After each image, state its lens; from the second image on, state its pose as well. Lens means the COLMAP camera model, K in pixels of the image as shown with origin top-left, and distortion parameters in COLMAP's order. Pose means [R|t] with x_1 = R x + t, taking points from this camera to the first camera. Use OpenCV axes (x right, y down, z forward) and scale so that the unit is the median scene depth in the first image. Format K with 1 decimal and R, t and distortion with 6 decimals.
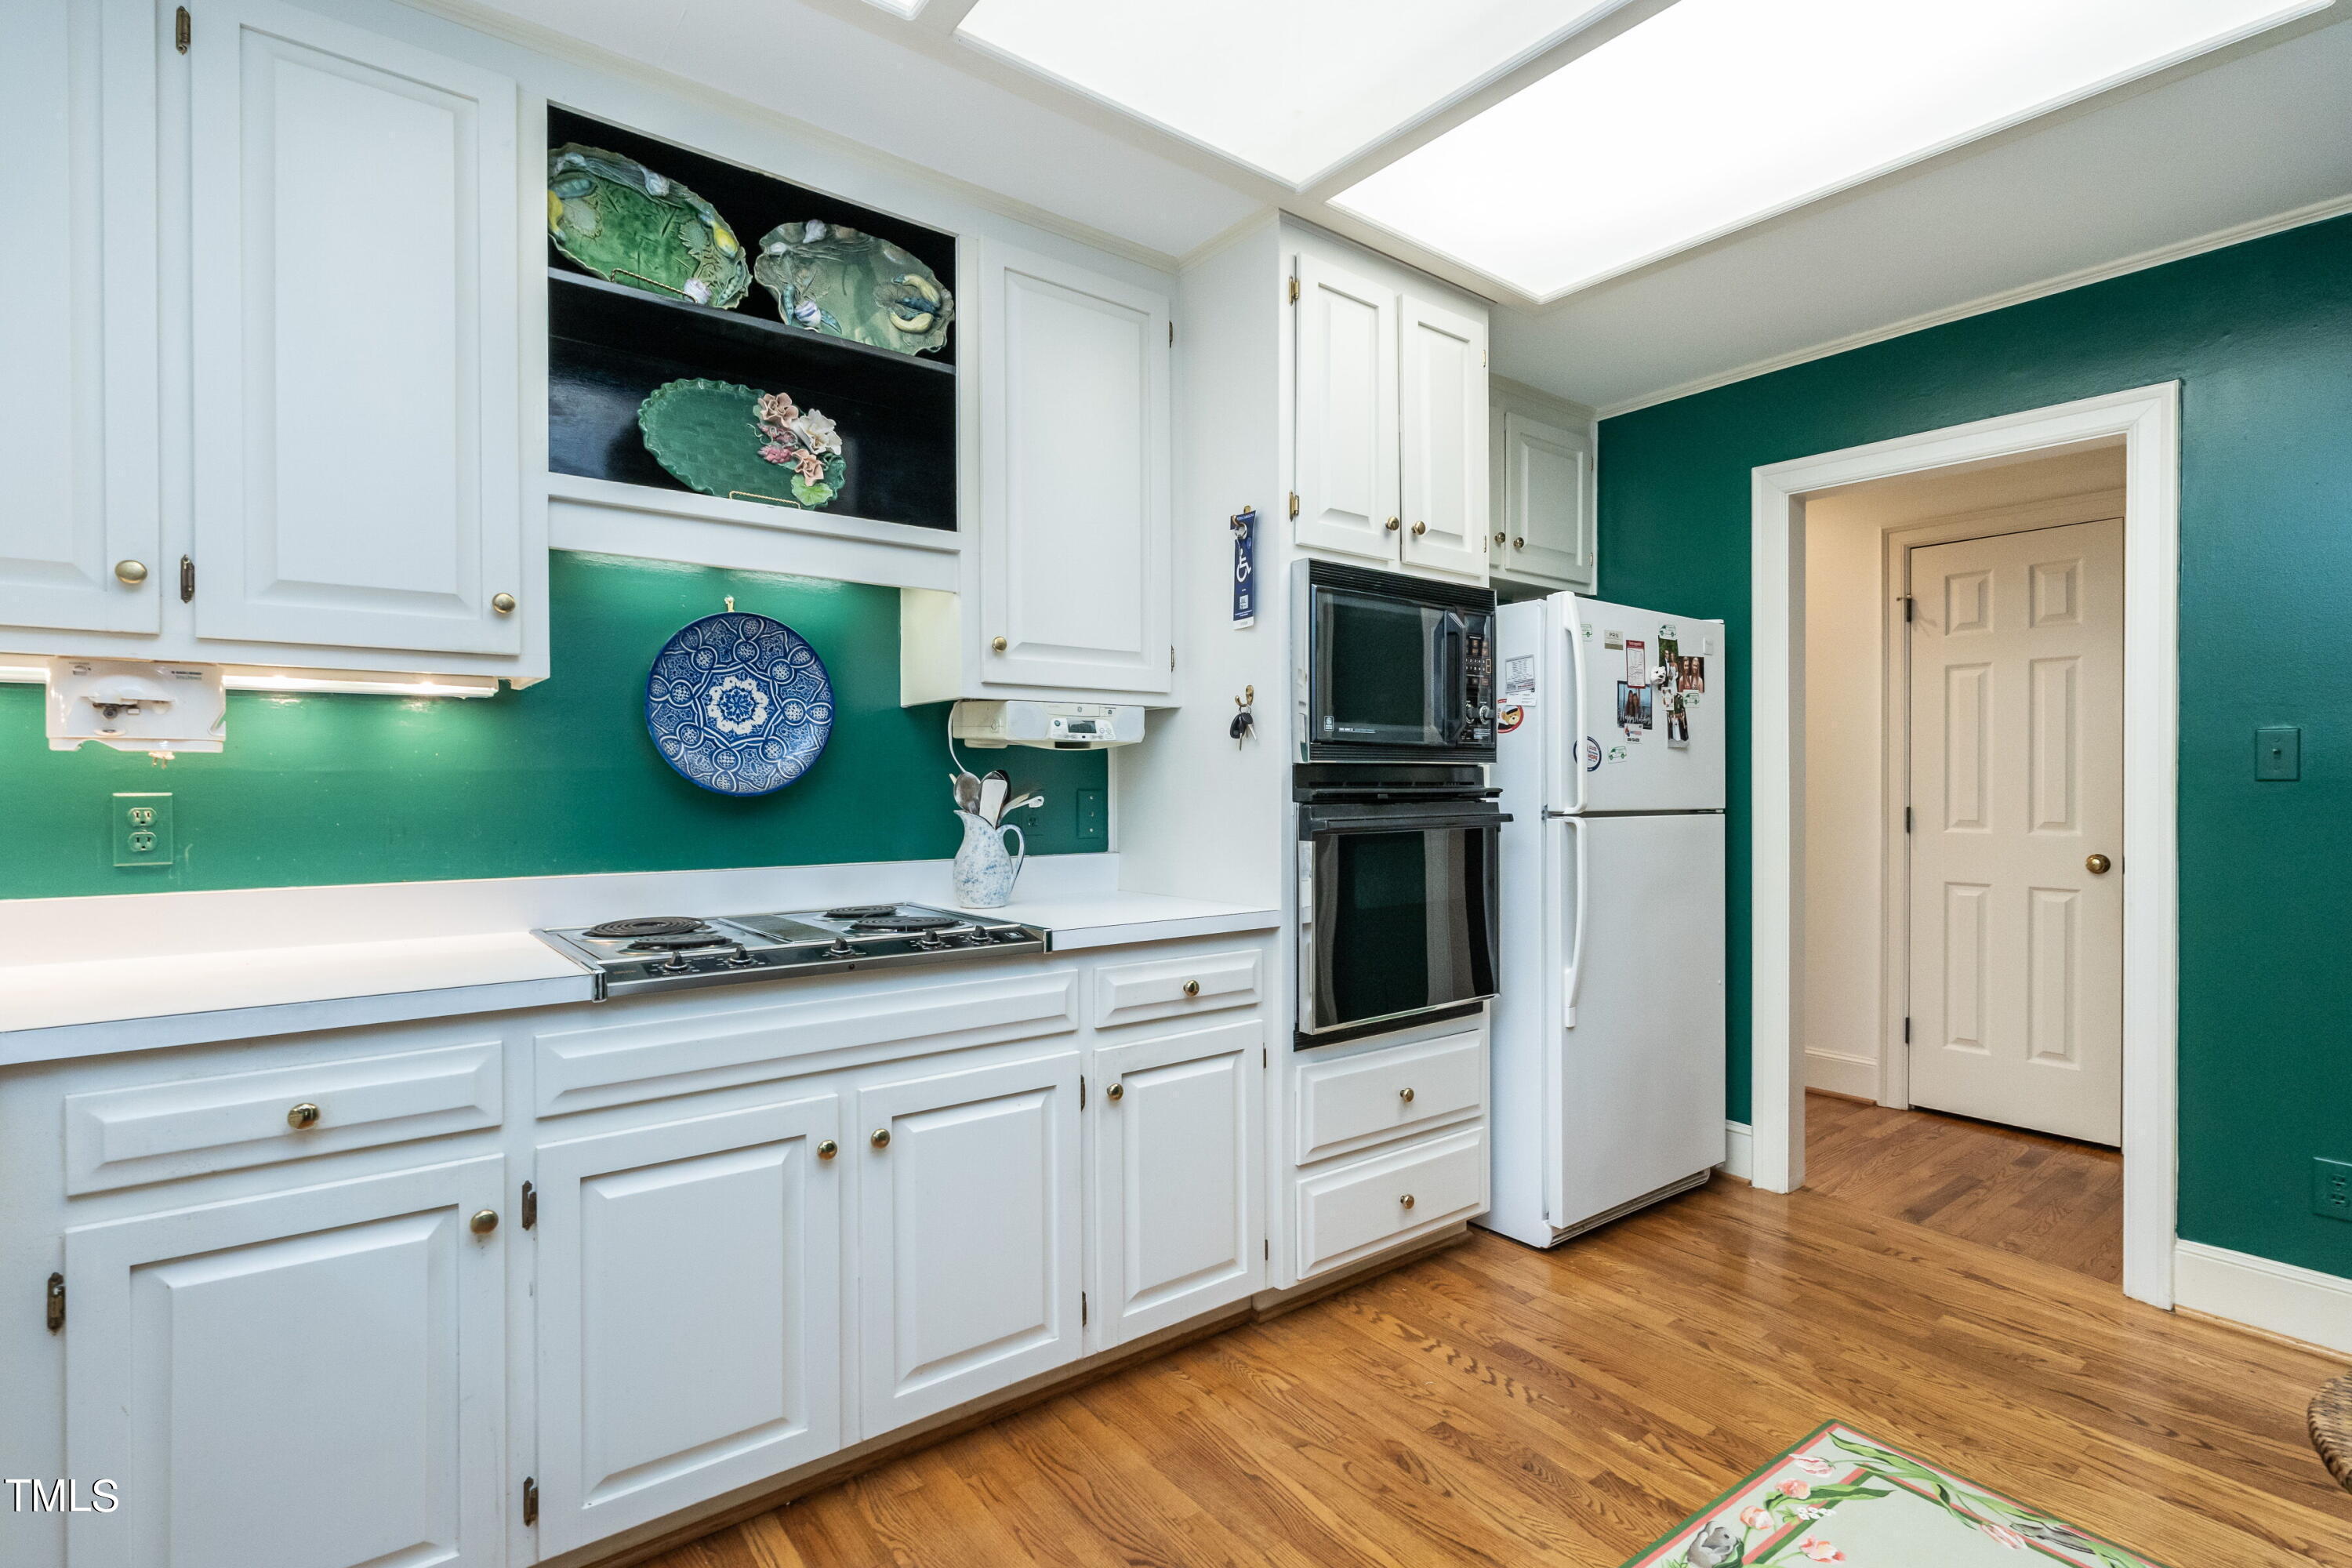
lens RADIAL K [[1128.4, 0, 1176.0], [0, 1128.4, 784.0], [0, 0, 1]] dist [-0.003447, -0.000301]
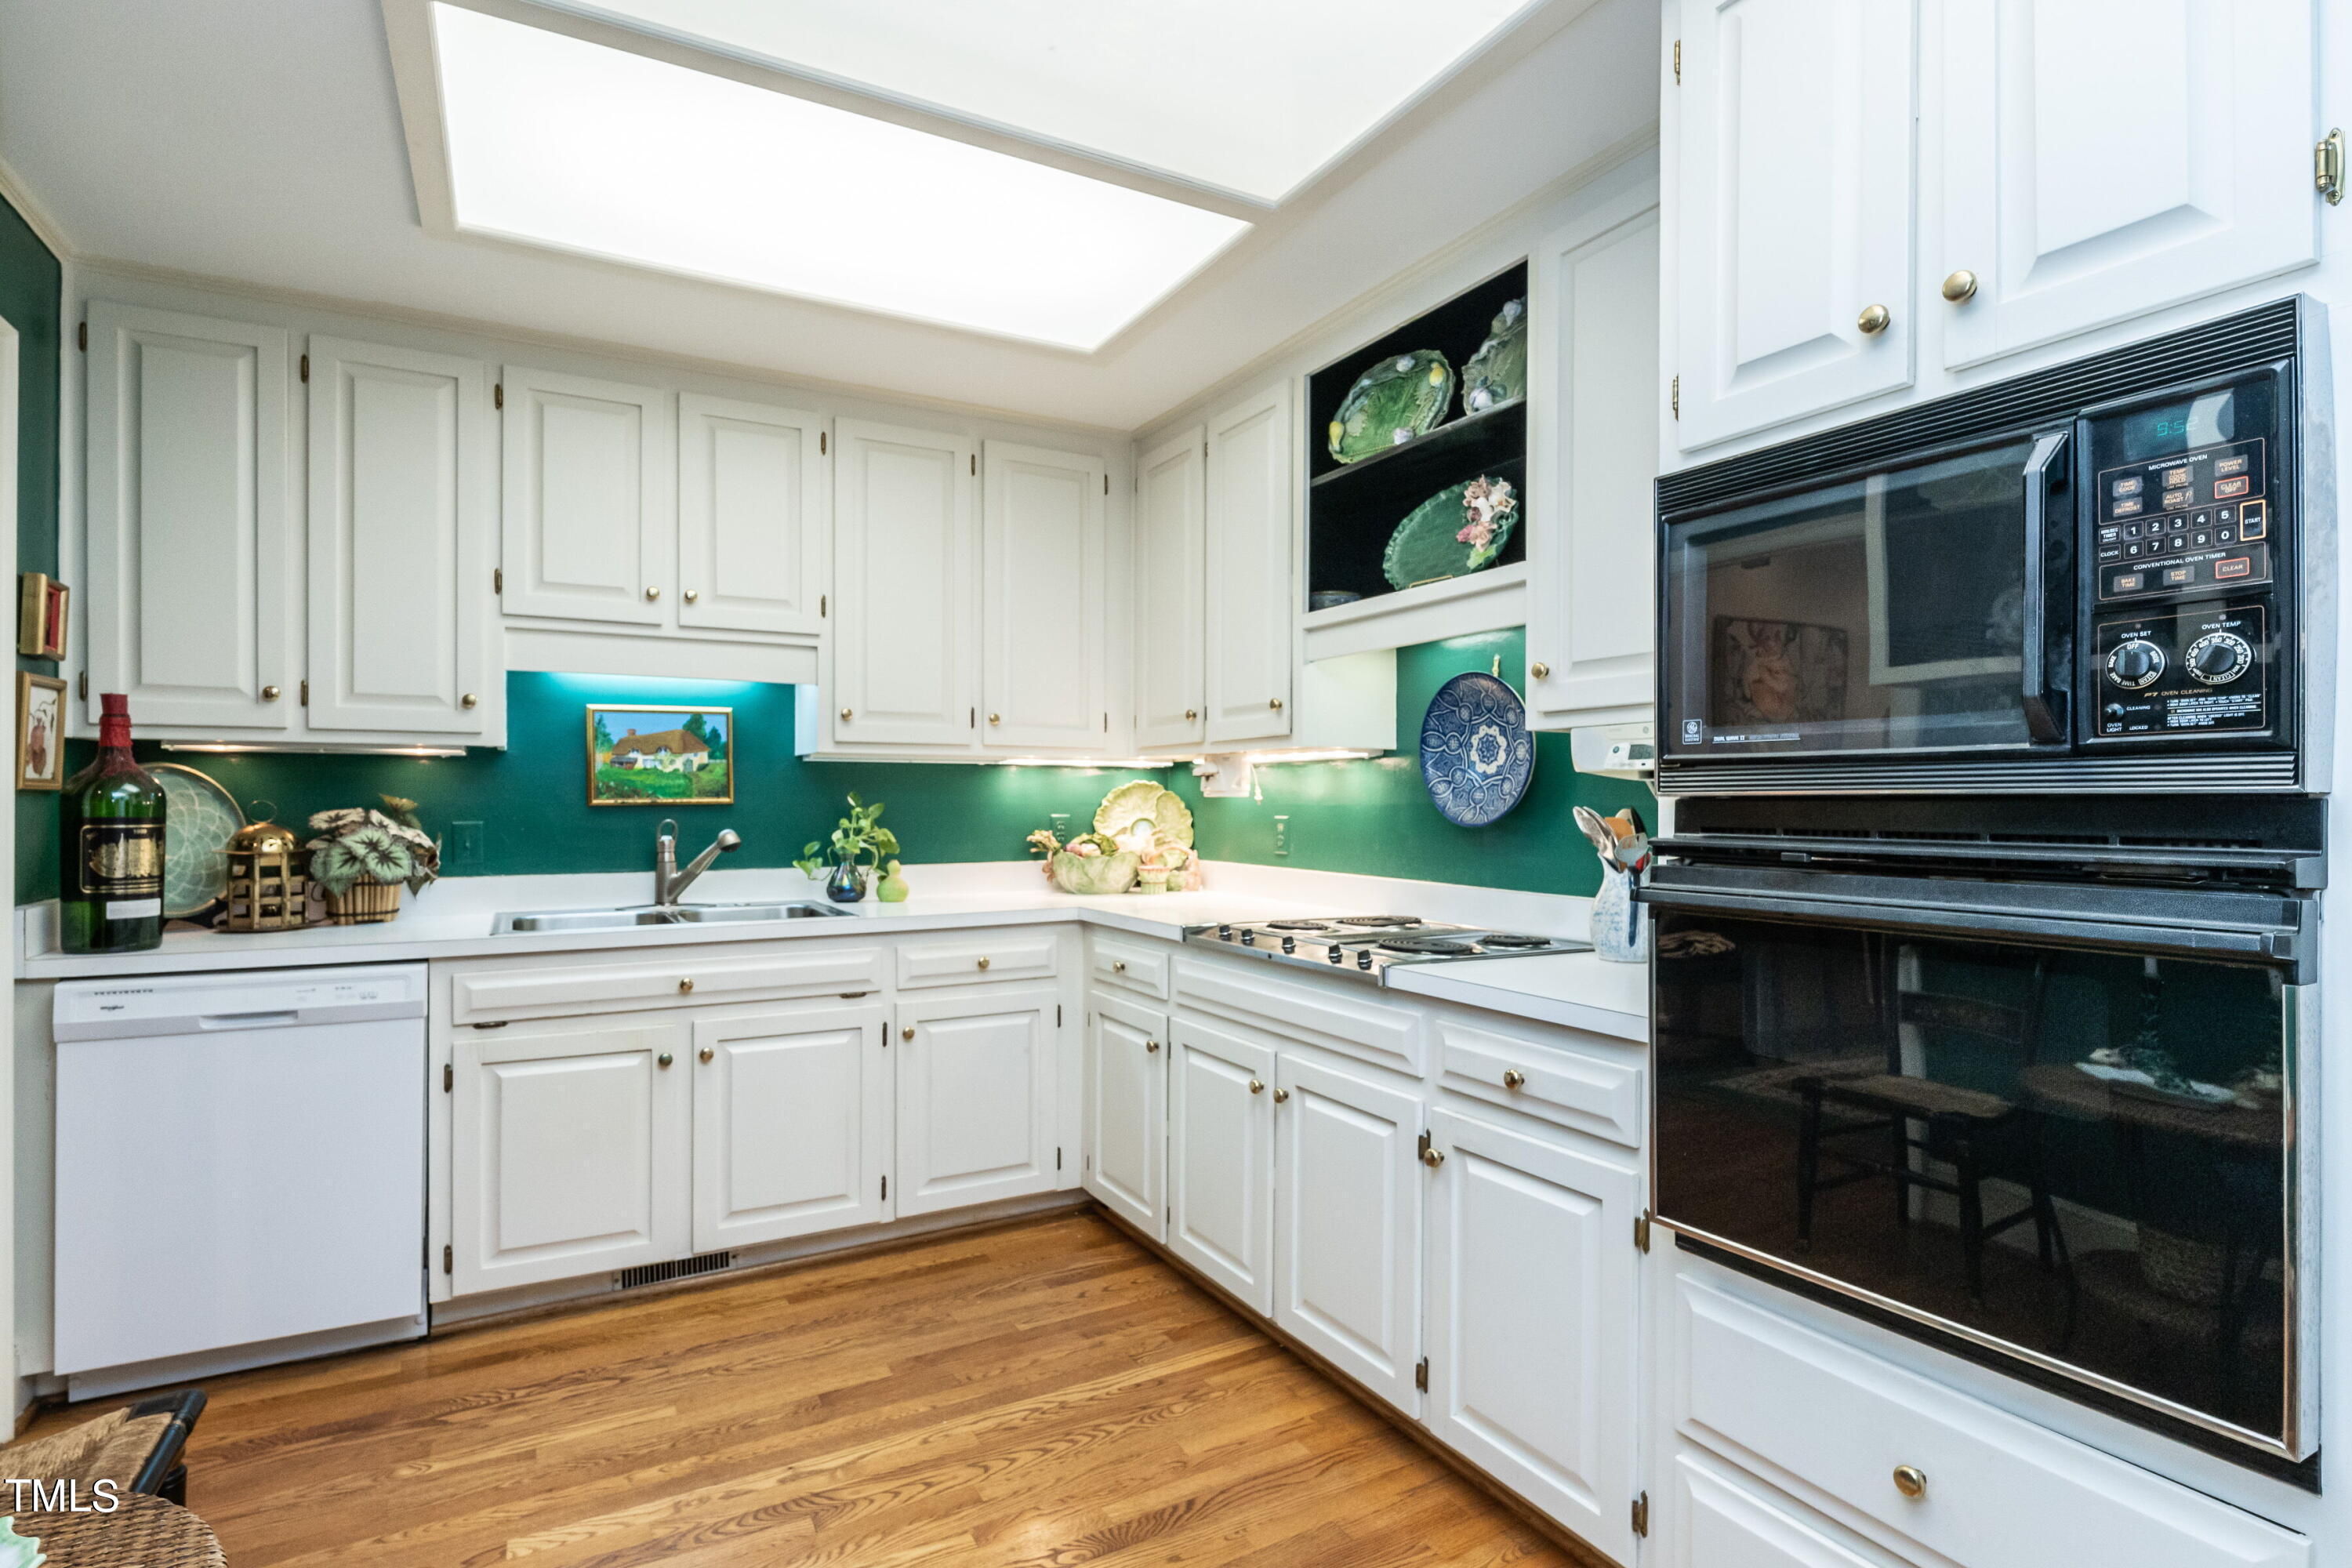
lens RADIAL K [[1167.5, 0, 1176.0], [0, 1167.5, 784.0], [0, 0, 1]] dist [-0.002704, -0.000178]
pose [[-0.159158, -0.013311, -0.987163, 0.865815], [-0.002095, 0.999911, -0.013145, -0.017507], [0.987251, -0.000024, -0.159172, 0.884356]]
